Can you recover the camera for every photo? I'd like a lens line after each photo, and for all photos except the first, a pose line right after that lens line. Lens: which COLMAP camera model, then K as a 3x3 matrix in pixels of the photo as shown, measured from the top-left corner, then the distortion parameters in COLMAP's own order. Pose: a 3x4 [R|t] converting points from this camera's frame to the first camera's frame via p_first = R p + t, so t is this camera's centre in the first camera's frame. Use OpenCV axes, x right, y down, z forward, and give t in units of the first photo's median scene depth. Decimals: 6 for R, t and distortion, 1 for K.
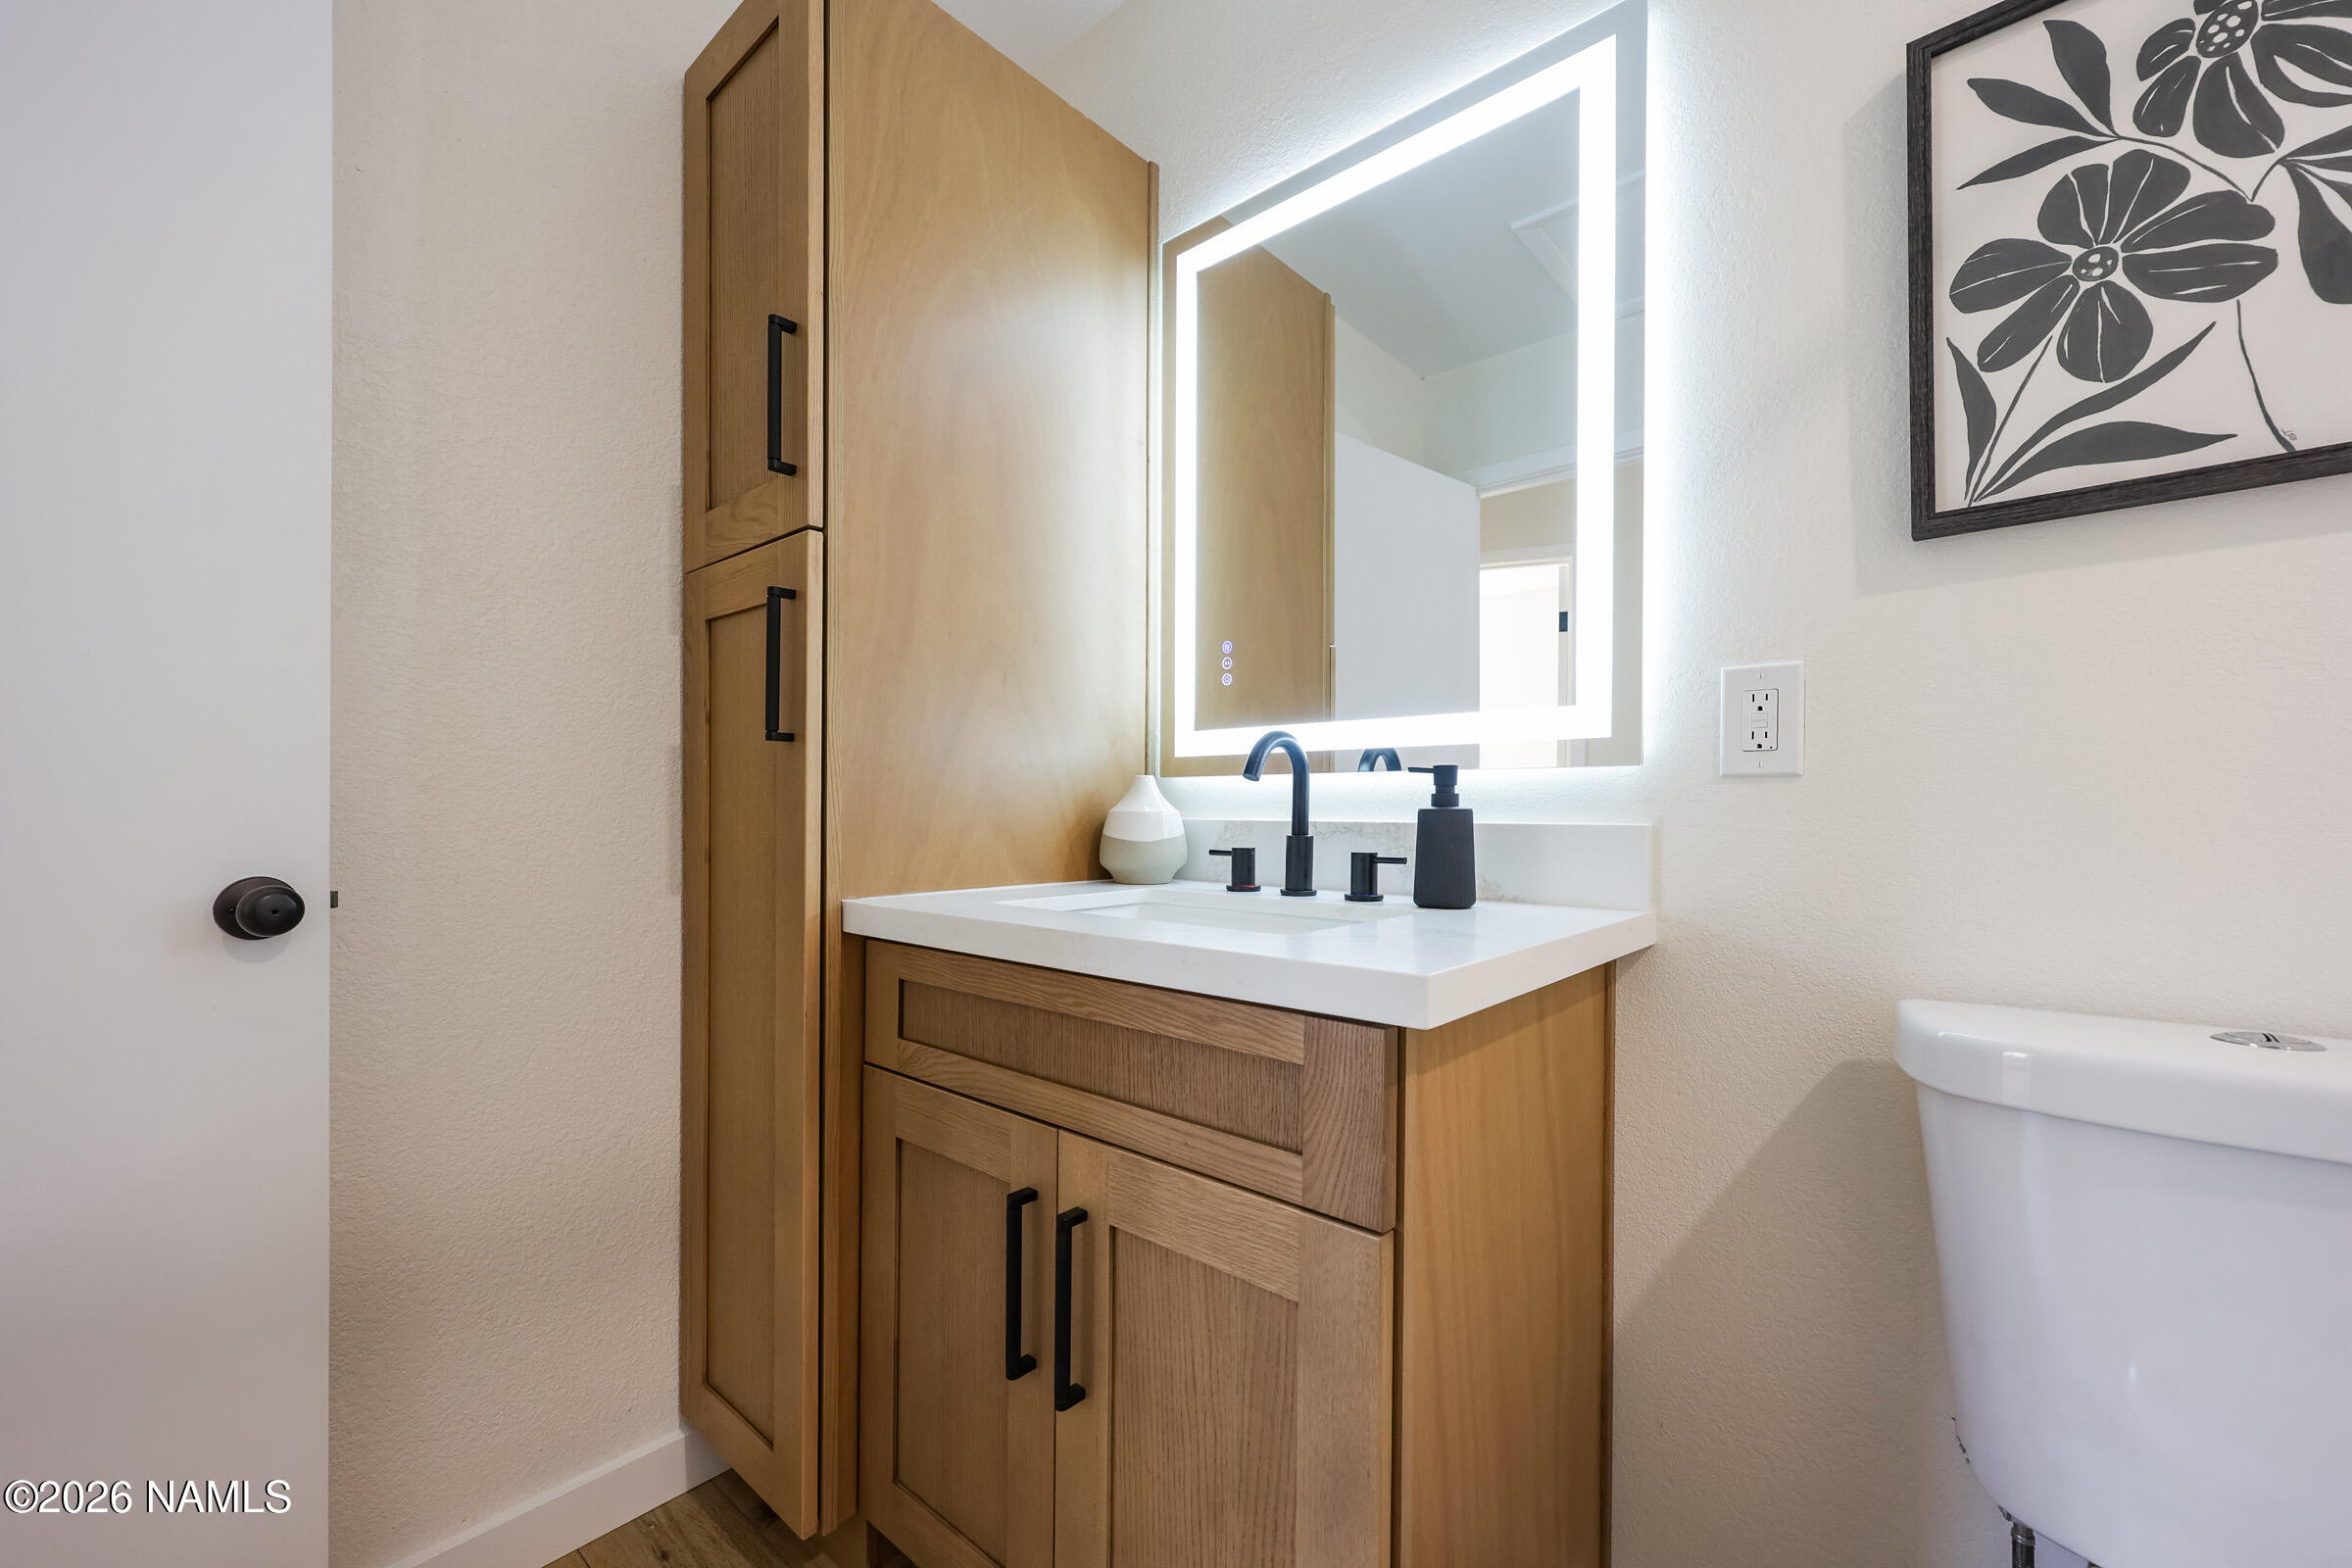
lens RADIAL K [[956.2, 0, 1184.5], [0, 956.2, 781.0], [0, 0, 1]] dist [0.000349, -0.000188]
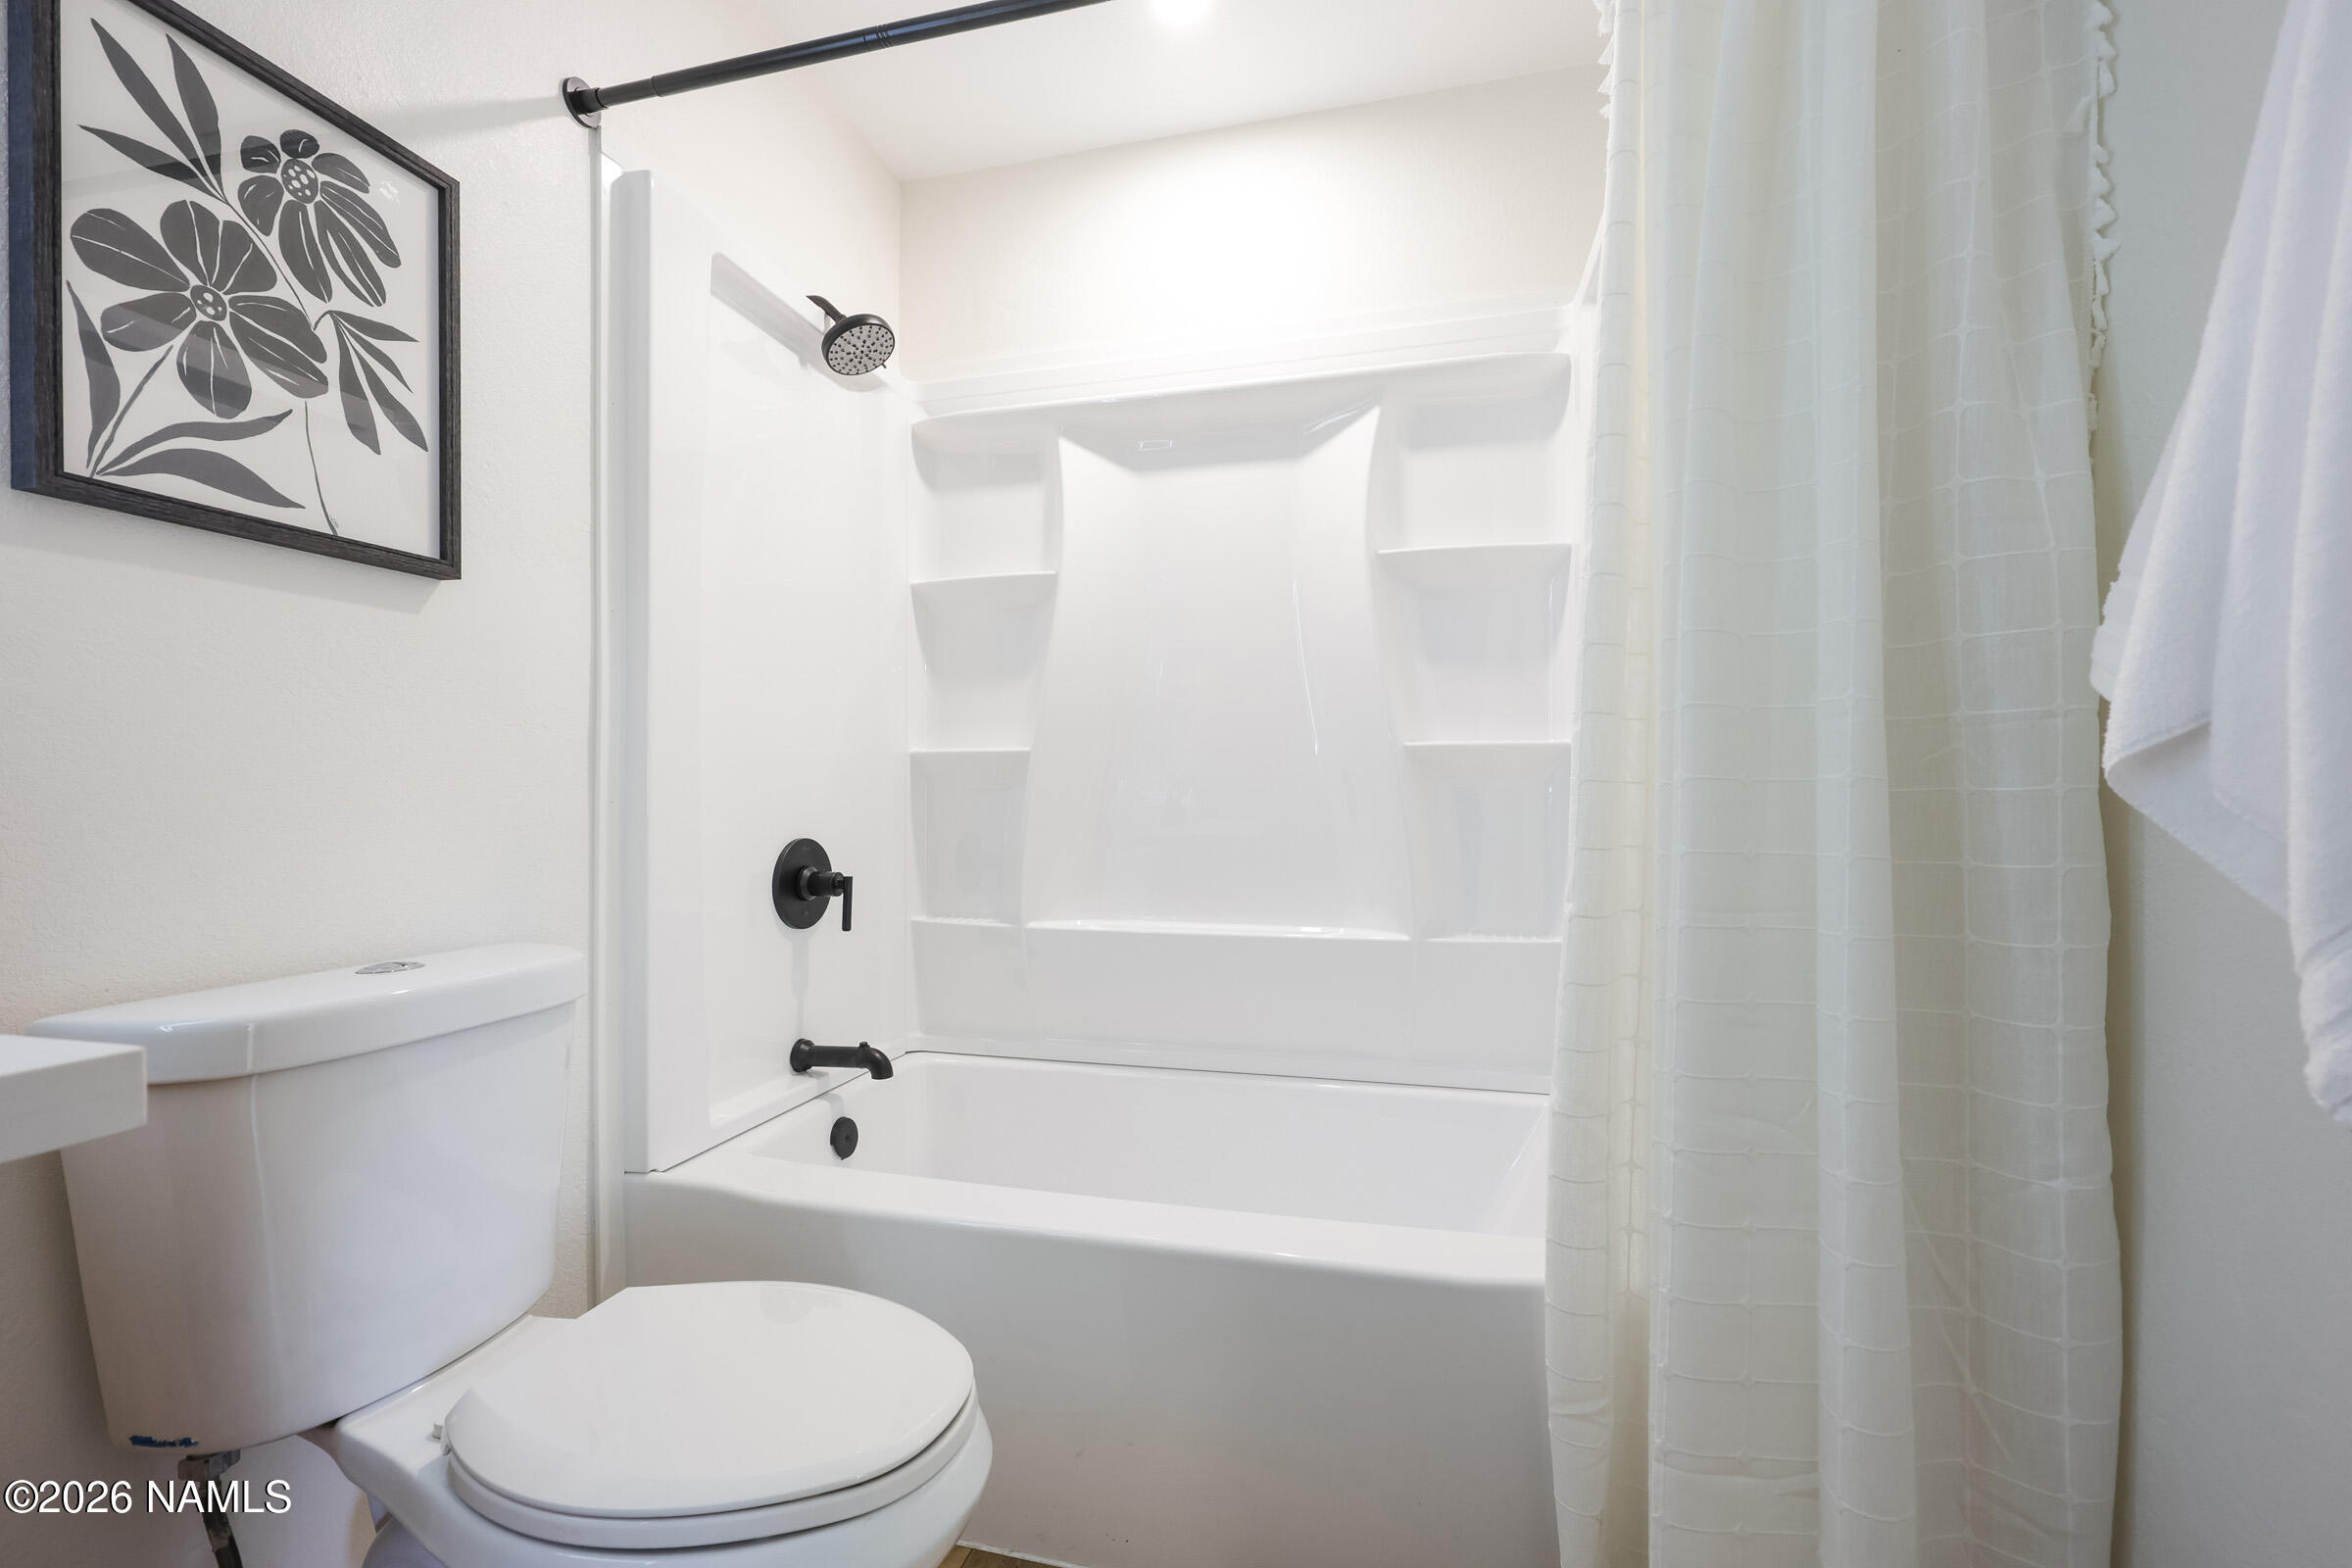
lens RADIAL K [[956.2, 0, 1178.3], [0, 956.2, 802.6], [0, 0, 1]] dist [0.000349, -0.000188]
pose [[-0.463982, 0.001275, 0.885844, -0.518380], [-0.014678, 0.999851, -0.009127, 0.023863], [-0.885723, -0.017237, -0.463894, 0.506467]]
